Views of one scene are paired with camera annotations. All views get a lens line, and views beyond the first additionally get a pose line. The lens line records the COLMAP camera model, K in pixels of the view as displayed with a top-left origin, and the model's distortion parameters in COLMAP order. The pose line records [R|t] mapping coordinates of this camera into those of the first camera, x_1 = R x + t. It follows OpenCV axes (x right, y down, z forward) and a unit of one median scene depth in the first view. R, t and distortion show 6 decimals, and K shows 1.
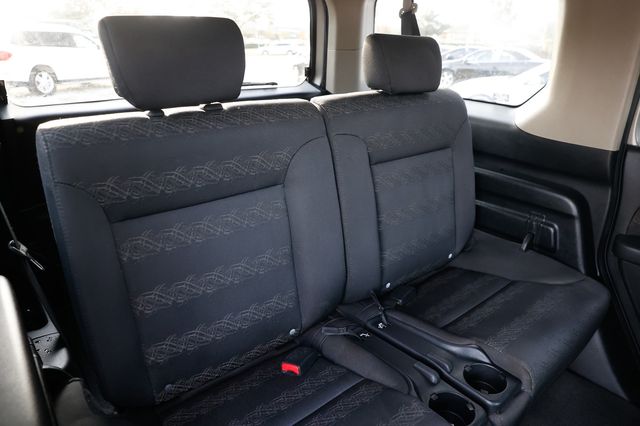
lens RADIAL K [[435.4, 0, 320.0], [0, 435.4, 213.0], [0, 0, 1]] dist [-0.102673, 0.082372]
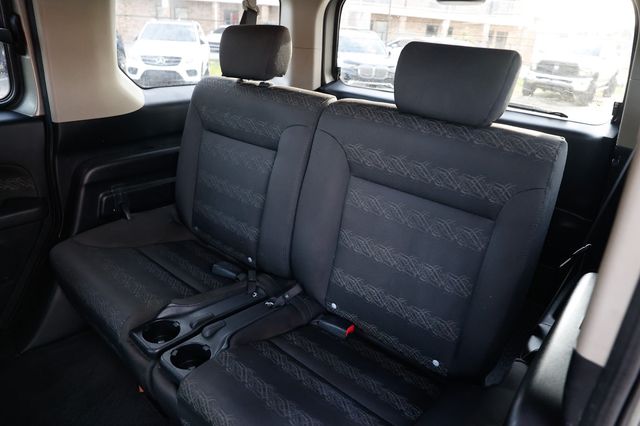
lens RADIAL K [[435.4, 0, 320.0], [0, 435.4, 213.0], [0, 0, 1]] dist [-0.102673, 0.082372]
pose [[0.151739, 0.371977, -0.915756, 1.150424], [-0.421394, 0.862413, 0.280485, -0.314908], [0.894093, 0.343333, 0.287610, 0.779624]]
